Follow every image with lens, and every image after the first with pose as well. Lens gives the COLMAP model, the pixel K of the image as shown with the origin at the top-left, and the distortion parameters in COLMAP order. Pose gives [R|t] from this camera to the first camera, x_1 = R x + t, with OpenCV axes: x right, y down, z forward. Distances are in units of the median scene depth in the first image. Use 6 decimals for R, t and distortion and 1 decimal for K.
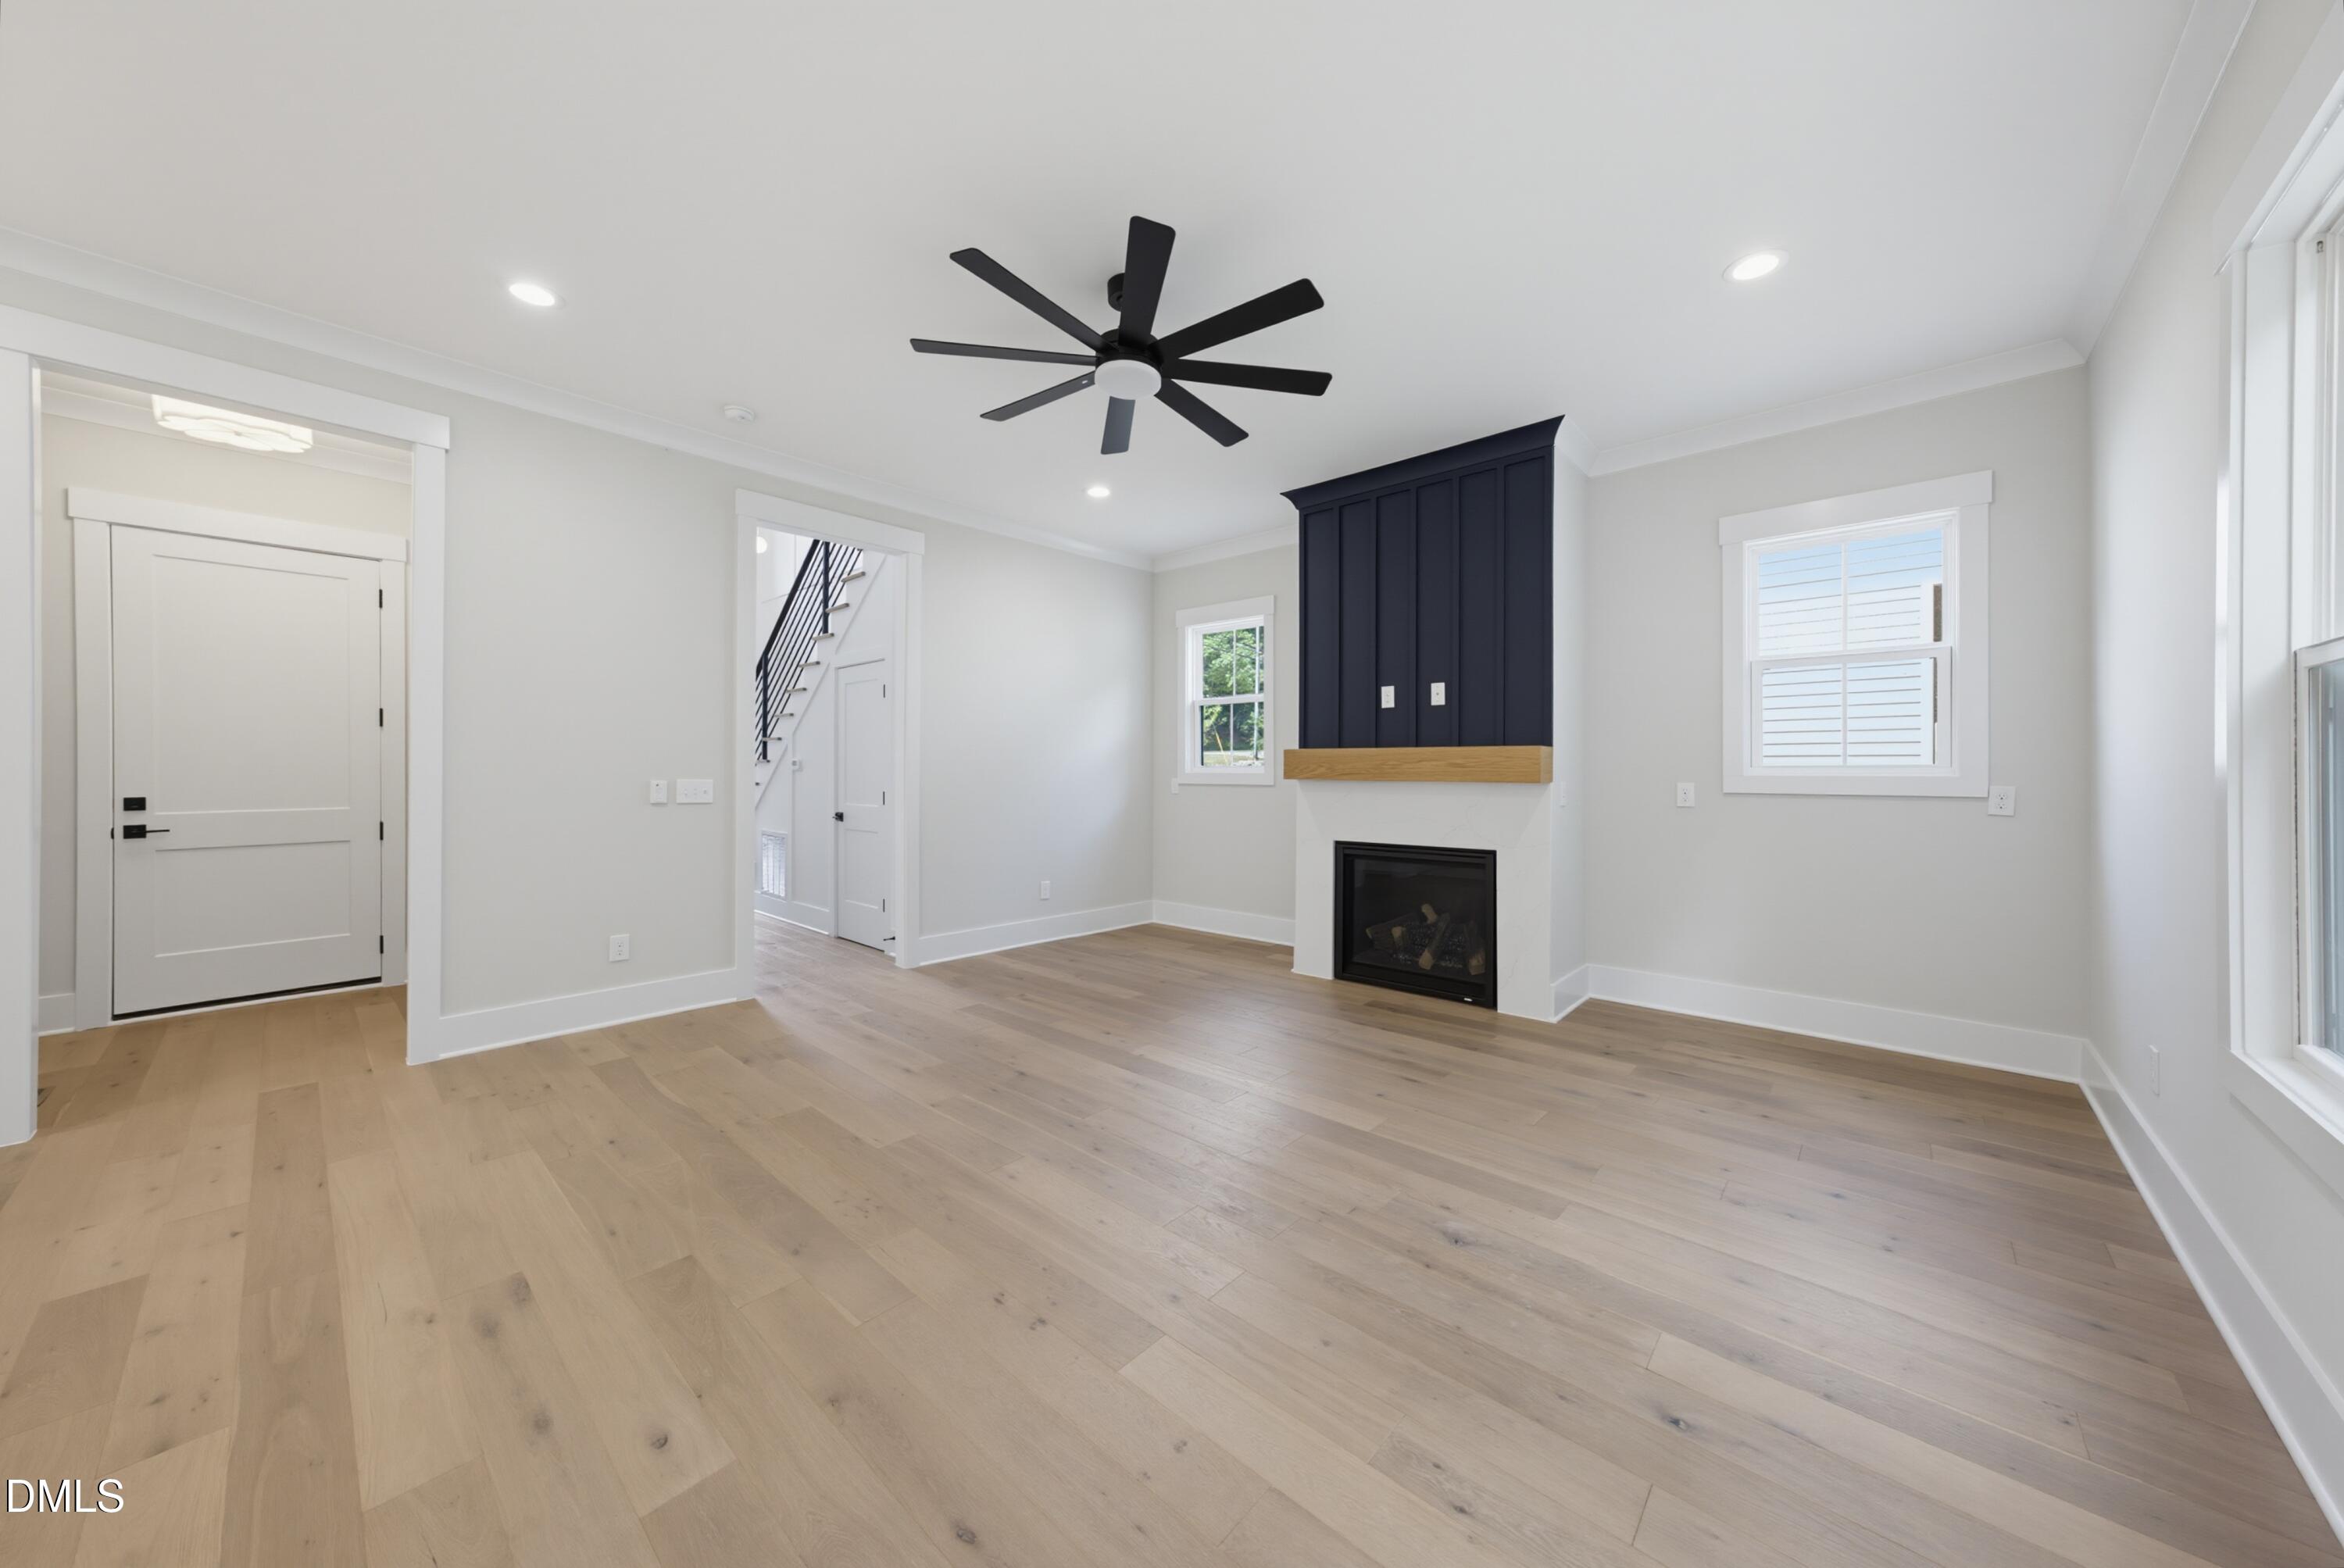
lens RADIAL K [[779.4, 0, 1177.2], [0, 779.4, 768.1], [0, 0, 1]] dist [0.000647, 0.000060]
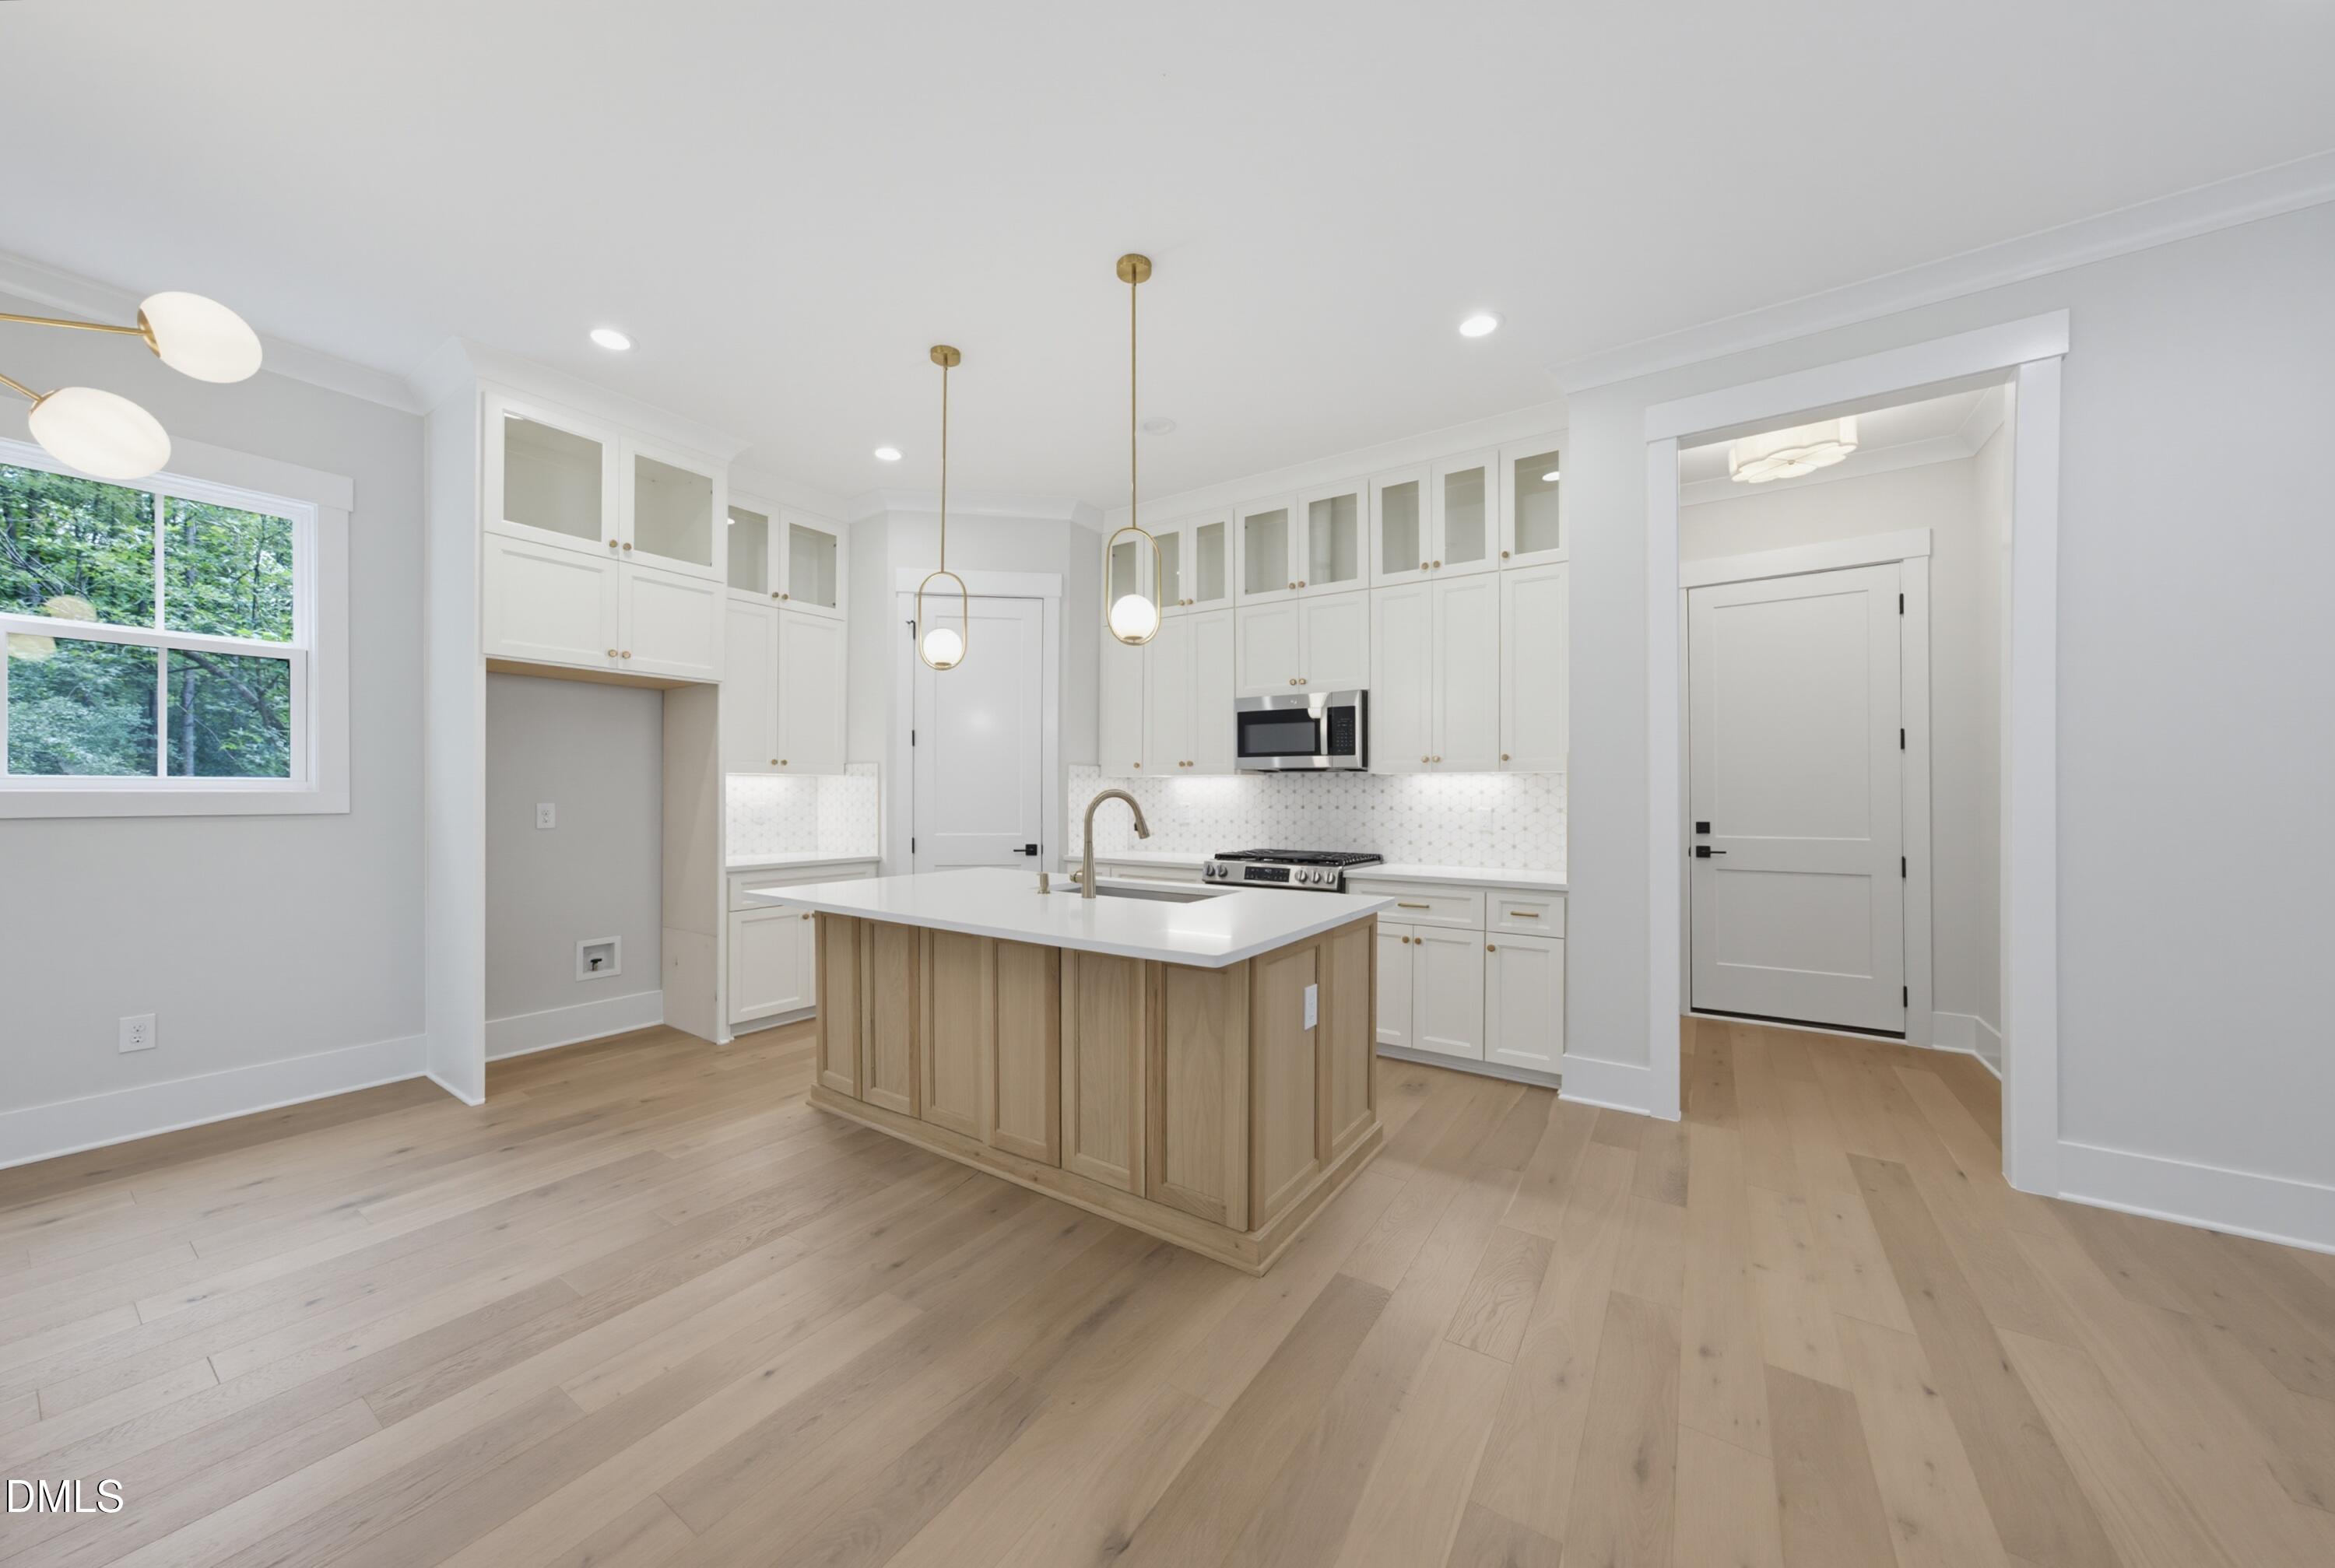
lens RADIAL K [[809.4, 0, 1174.0], [0, 809.4, 792.0], [0, 0, 1]] dist [0.000398, 0.000177]
pose [[0.131171, -0.004844, -0.991348, -0.297988], [0.002346, 0.999987, -0.004576, -0.003066], [0.991357, -0.001725, 0.131180, 0.083780]]
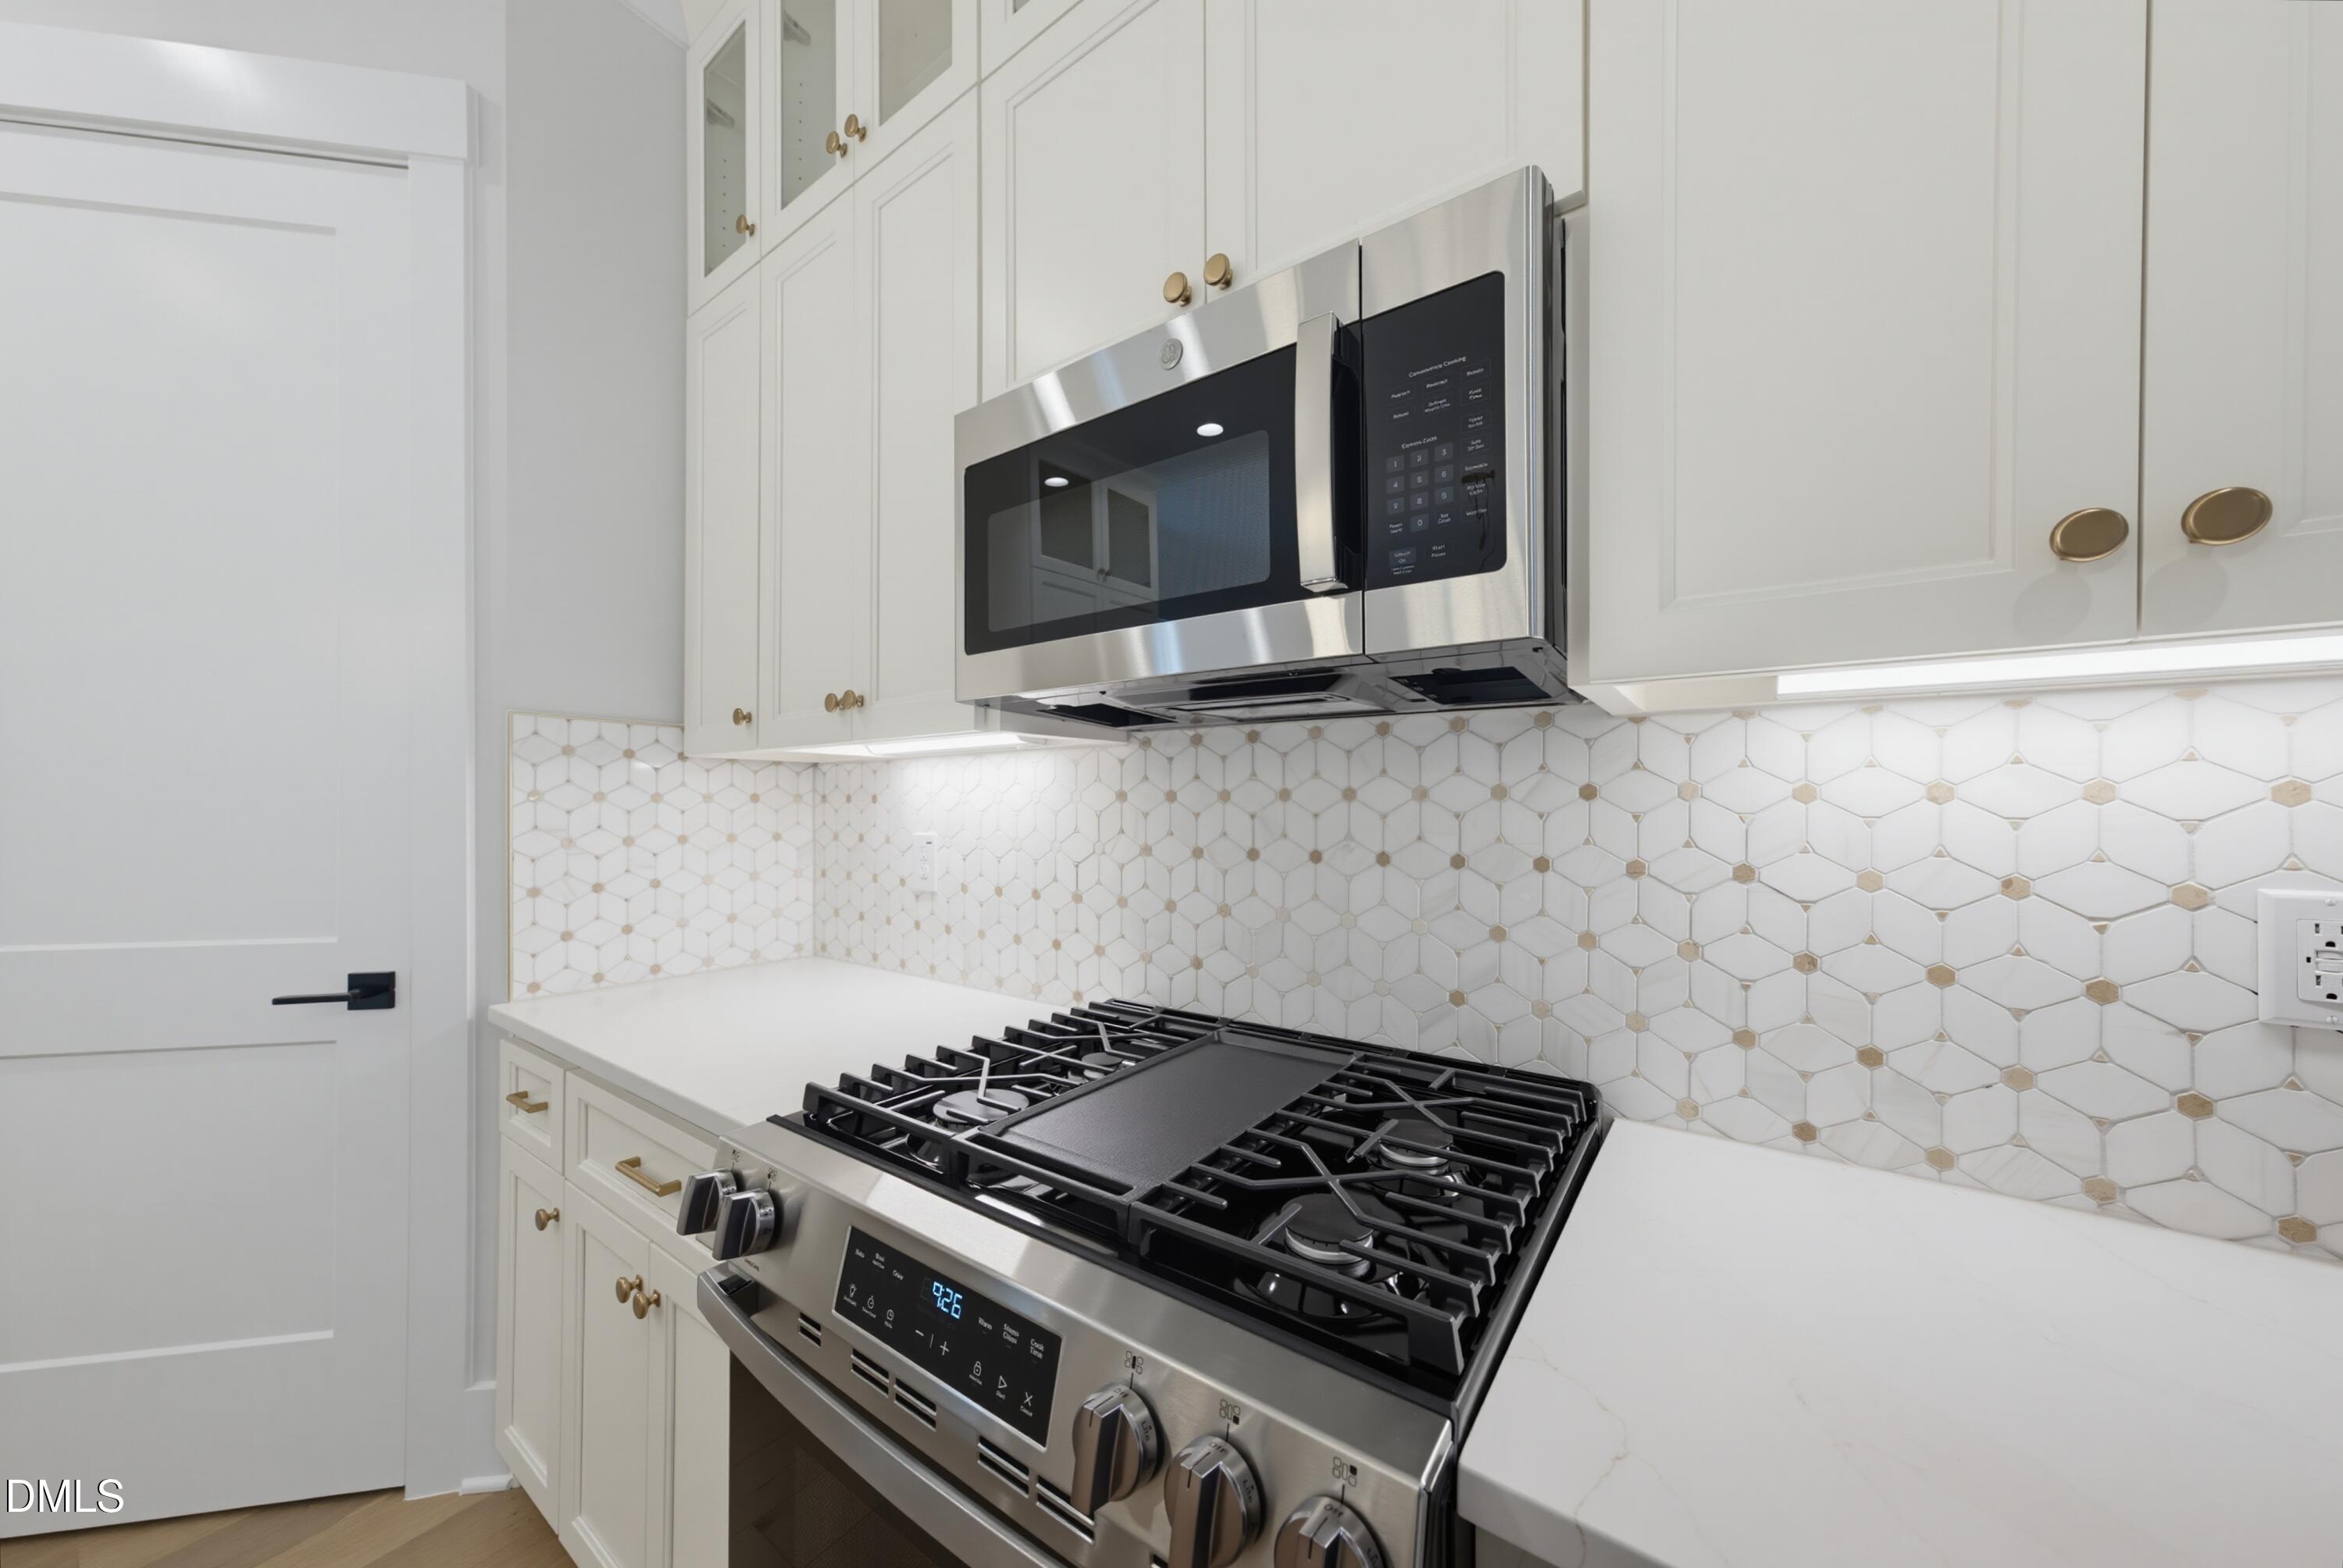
lens RADIAL K [[812.1, 0, 1178.0], [0, 812.1, 792.0], [0, 0, 1]] dist [0.000398, 0.000177]
pose [[0.109167, -0.016618, -0.993885, -1.150687], [0.005586, 0.999855, -0.016104, -0.005467], [0.994008, -0.003794, 0.109244, 0.367811]]
